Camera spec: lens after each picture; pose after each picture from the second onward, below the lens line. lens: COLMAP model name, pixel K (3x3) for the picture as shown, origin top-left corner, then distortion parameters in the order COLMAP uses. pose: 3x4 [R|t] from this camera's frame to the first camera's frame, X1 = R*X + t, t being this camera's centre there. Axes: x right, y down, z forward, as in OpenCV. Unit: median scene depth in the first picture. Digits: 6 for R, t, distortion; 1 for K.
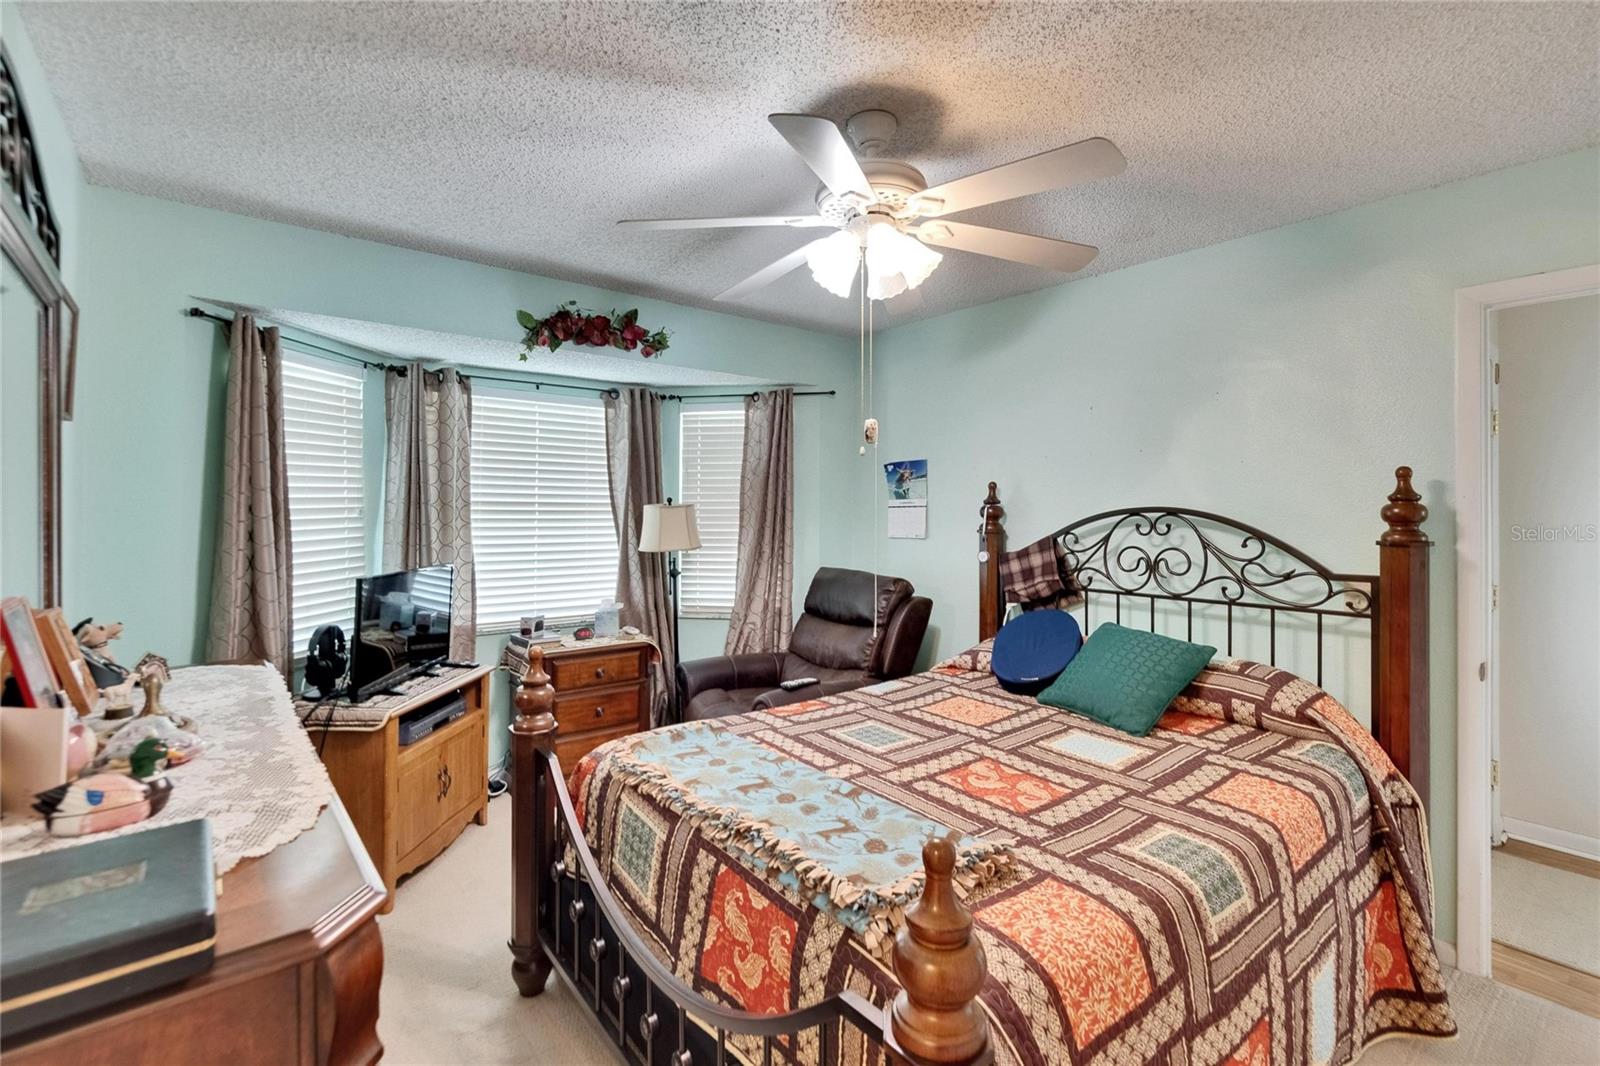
lens RADIAL K [[716.5, 0, 796.7], [0, 716.5, 500.8], [0, 0, 1]] dist [-0.002077, -0.000357]
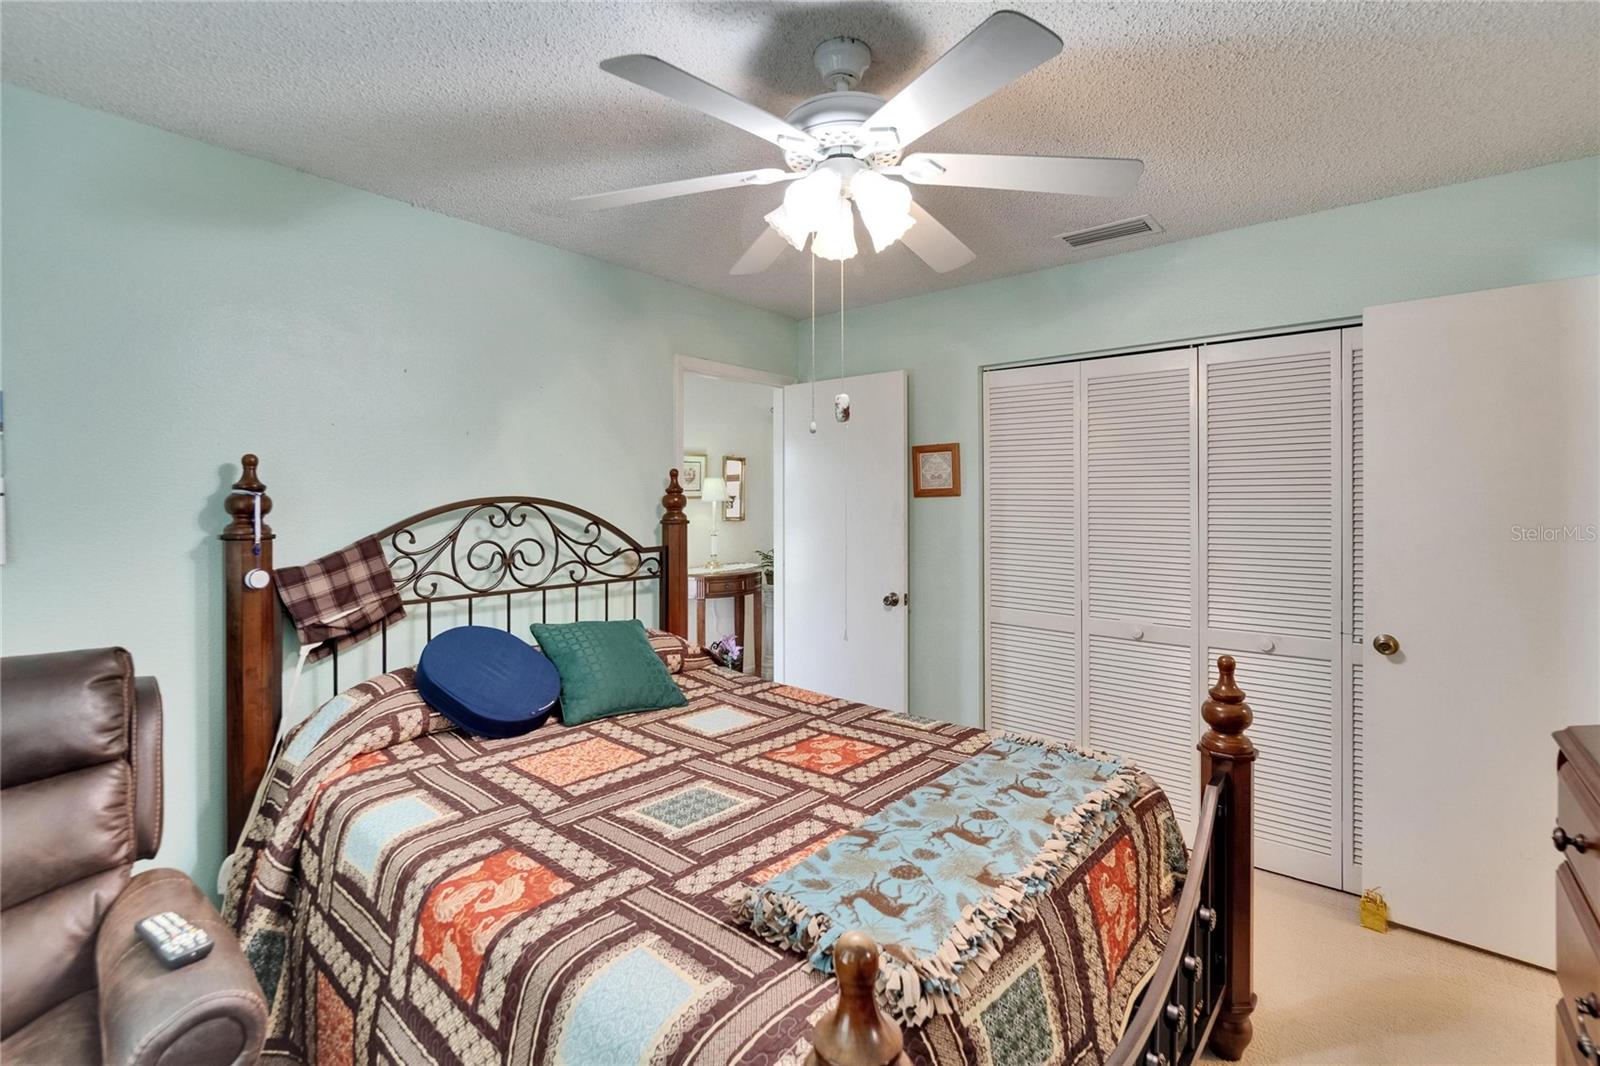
lens RADIAL K [[725.5, 0, 797.5], [0, 725.5, 519.4], [0, 0, 1]] dist [-0.001649, -0.000047]
pose [[-0.195069, -0.028183, 0.980384, -0.598395], [-0.008757, 0.999597, 0.026993, 0.012167], [-0.980750, -0.003320, -0.195237, 0.984056]]
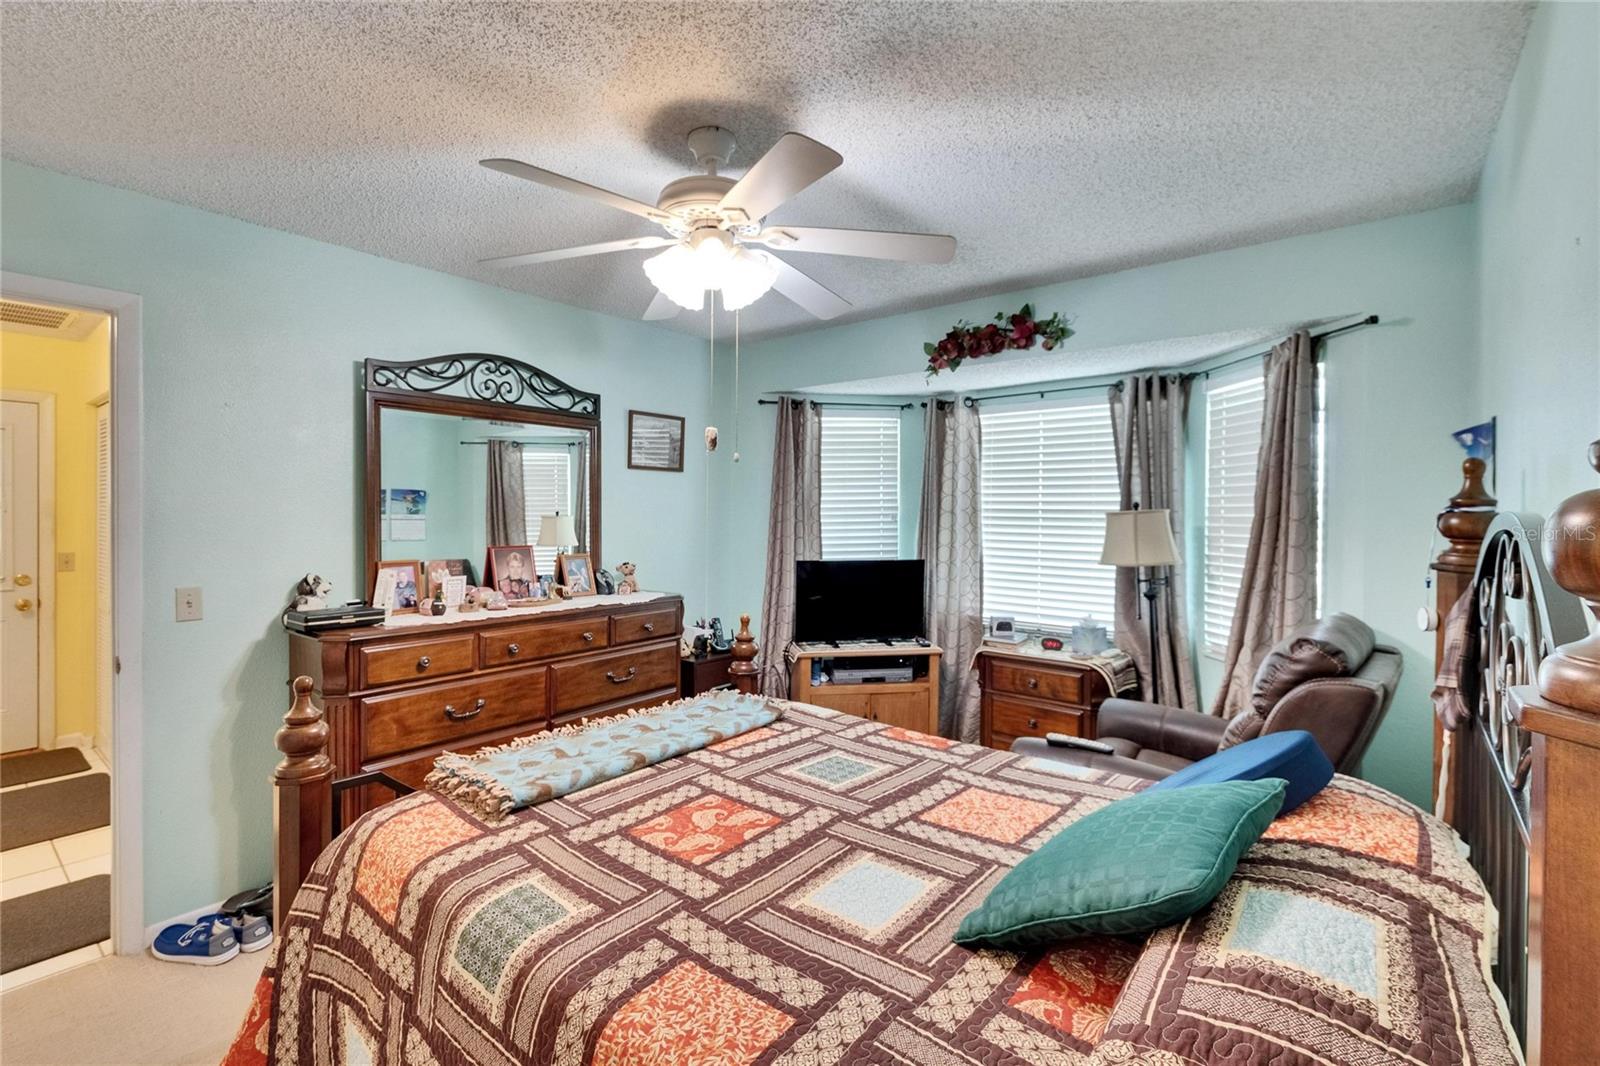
lens RADIAL K [[714.4, 0, 790.5], [0, 714.4, 513.3], [0, 0, 1]] dist [-0.001011, -0.000004]
pose [[0.211725, -0.000023, -0.977329, 0.914076], [0.005692, 0.999983, 0.001209, 0.007790], [0.977313, -0.005819, 0.211722, 0.717608]]
